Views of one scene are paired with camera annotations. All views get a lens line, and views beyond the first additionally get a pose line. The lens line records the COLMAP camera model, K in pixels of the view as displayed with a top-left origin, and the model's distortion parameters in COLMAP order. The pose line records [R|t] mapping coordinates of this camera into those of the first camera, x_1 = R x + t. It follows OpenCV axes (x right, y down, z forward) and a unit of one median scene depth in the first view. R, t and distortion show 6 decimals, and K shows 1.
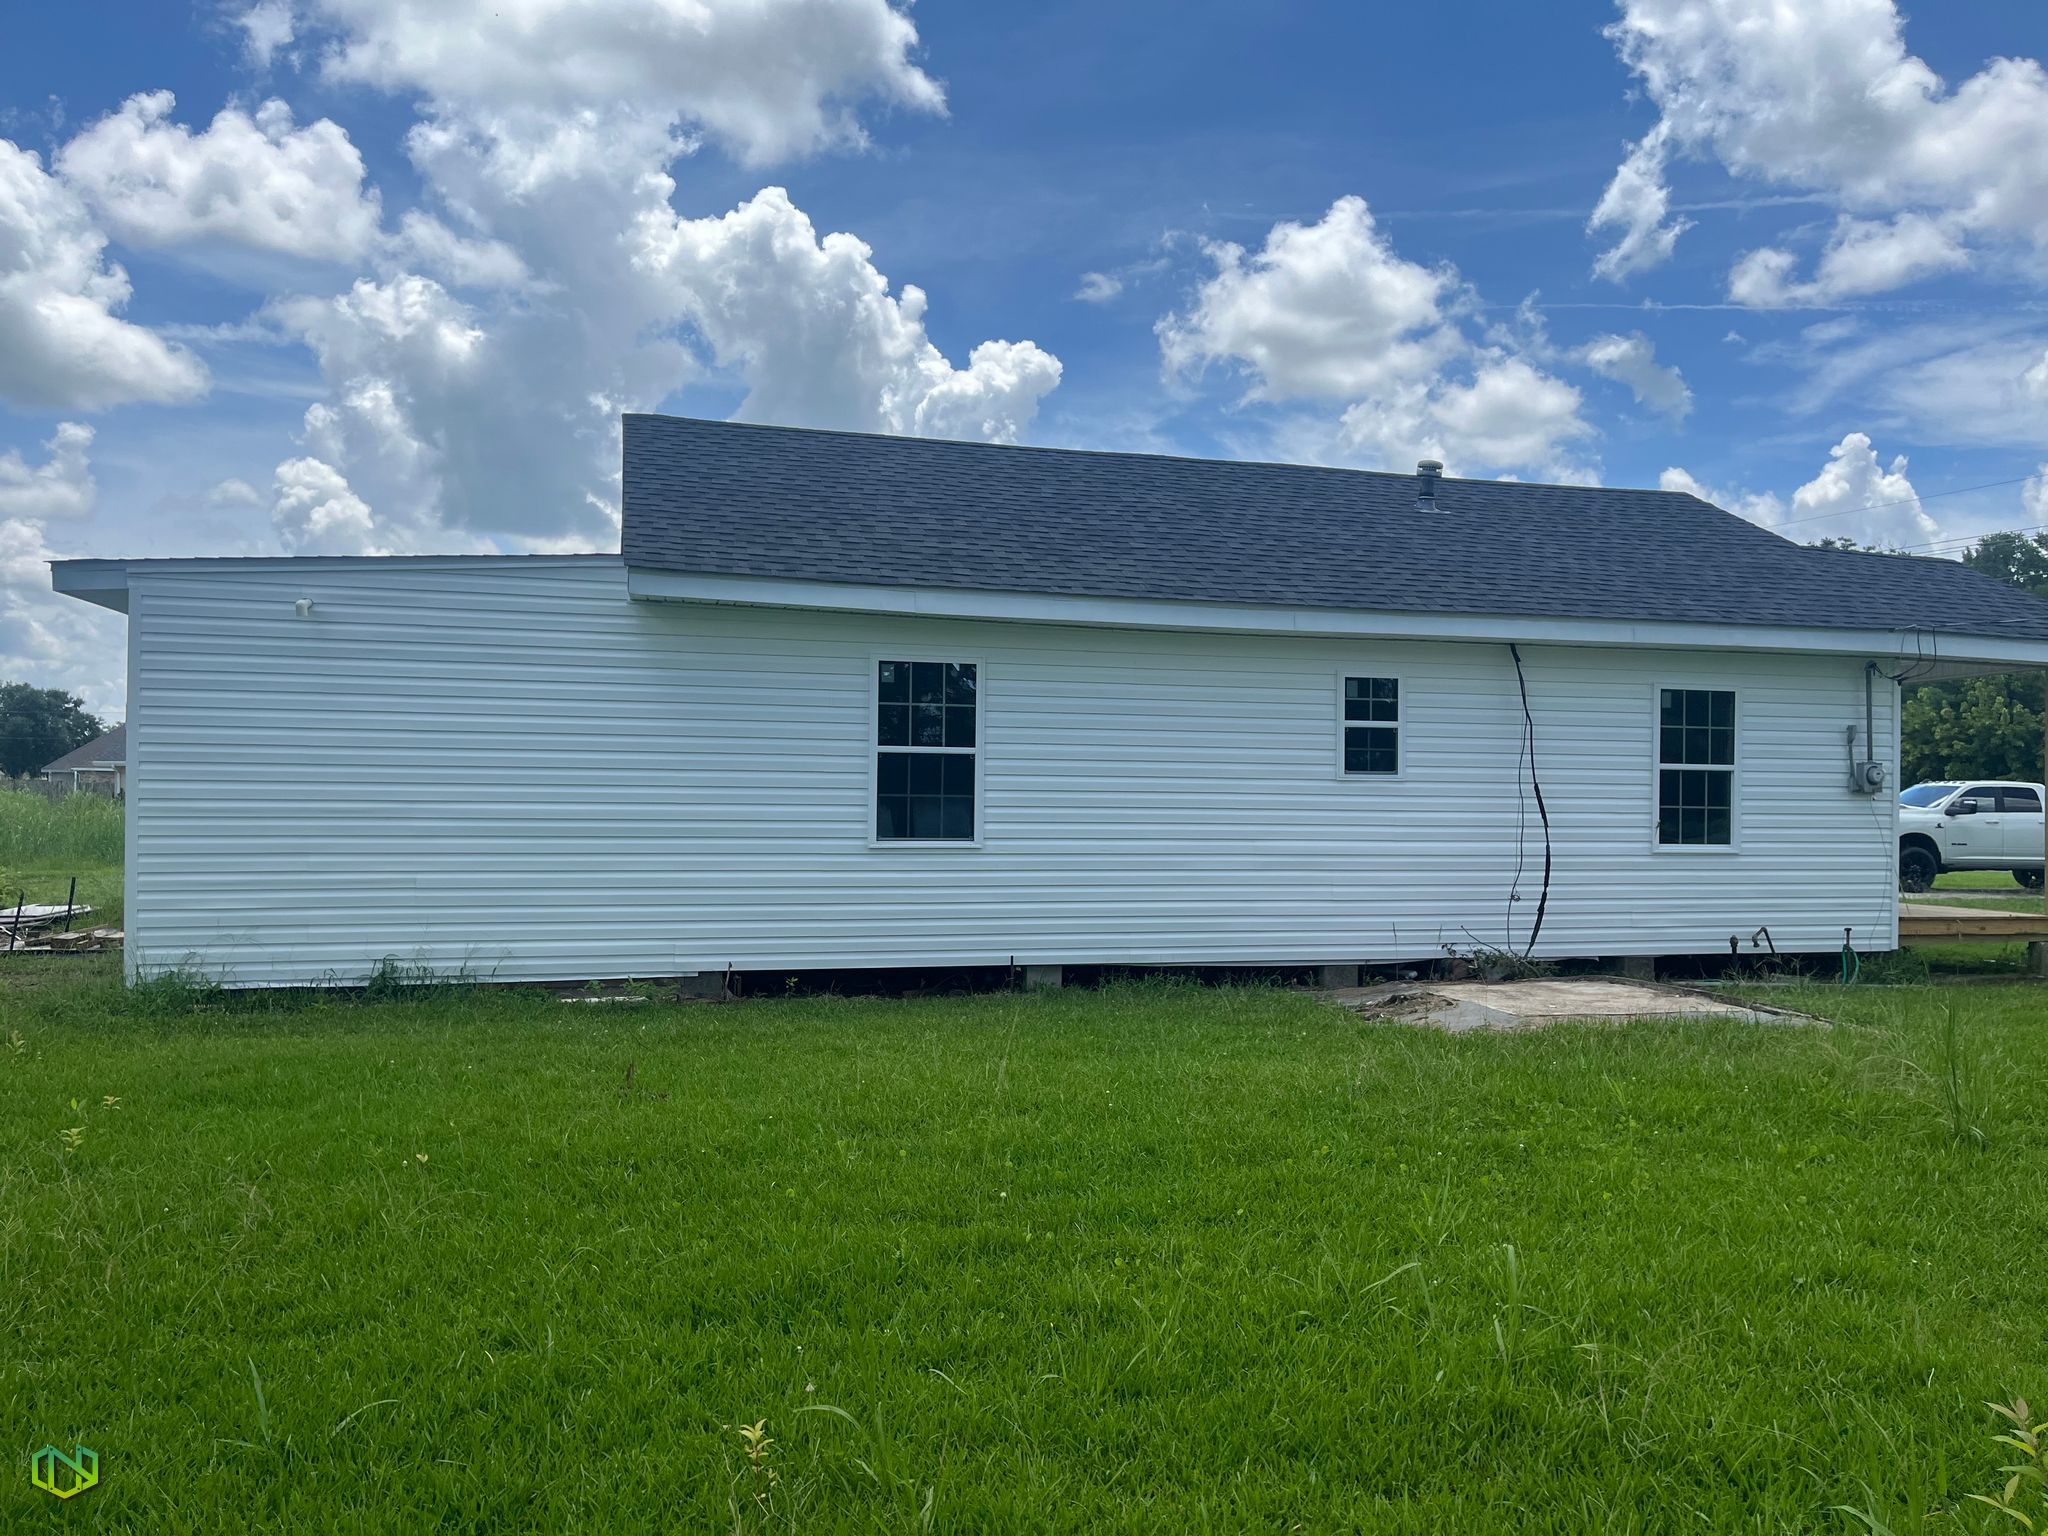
lens RADIAL K [[1573.5, 0, 1019.9], [0, 1573.5, 776.2], [0, 0, 1]] dist [0.000454, -0.056199]
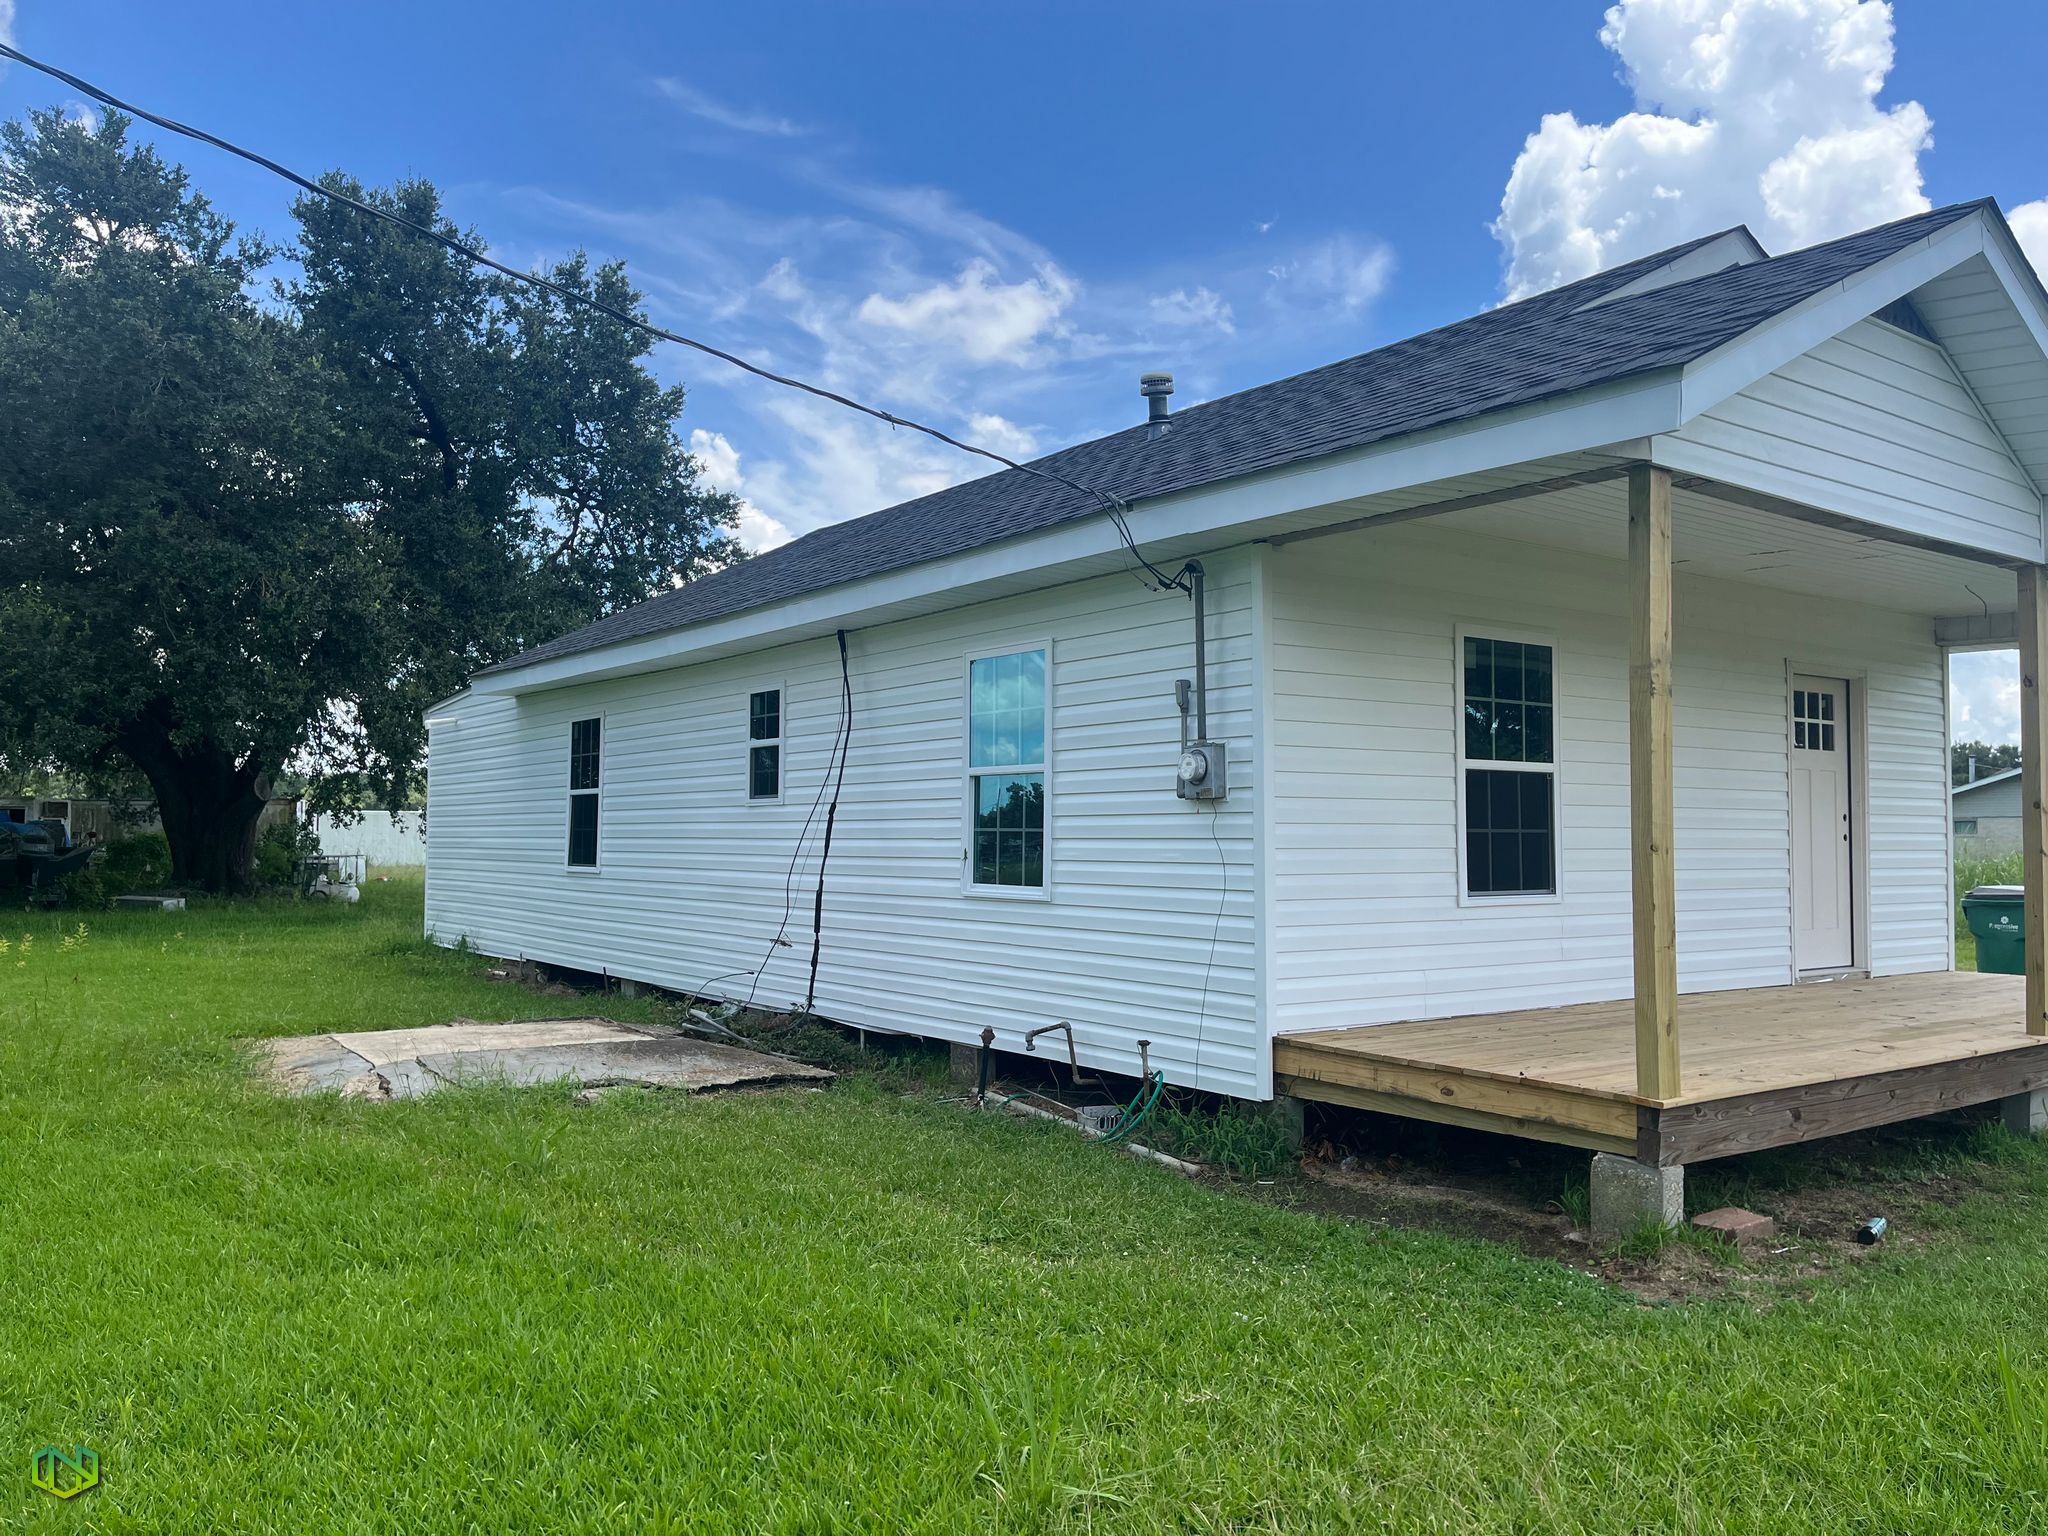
lens RADIAL K [[1573.5, 0, 1019.9], [0, 1573.5, 776.2], [0, 0, 1]] dist [0.000454, -0.056199]
pose [[0.377998, -0.048018, -0.924560, 1.101254], [0.009358, 0.998801, -0.048048, 0.030630], [0.925759, 0.009510, 0.377994, 0.785247]]
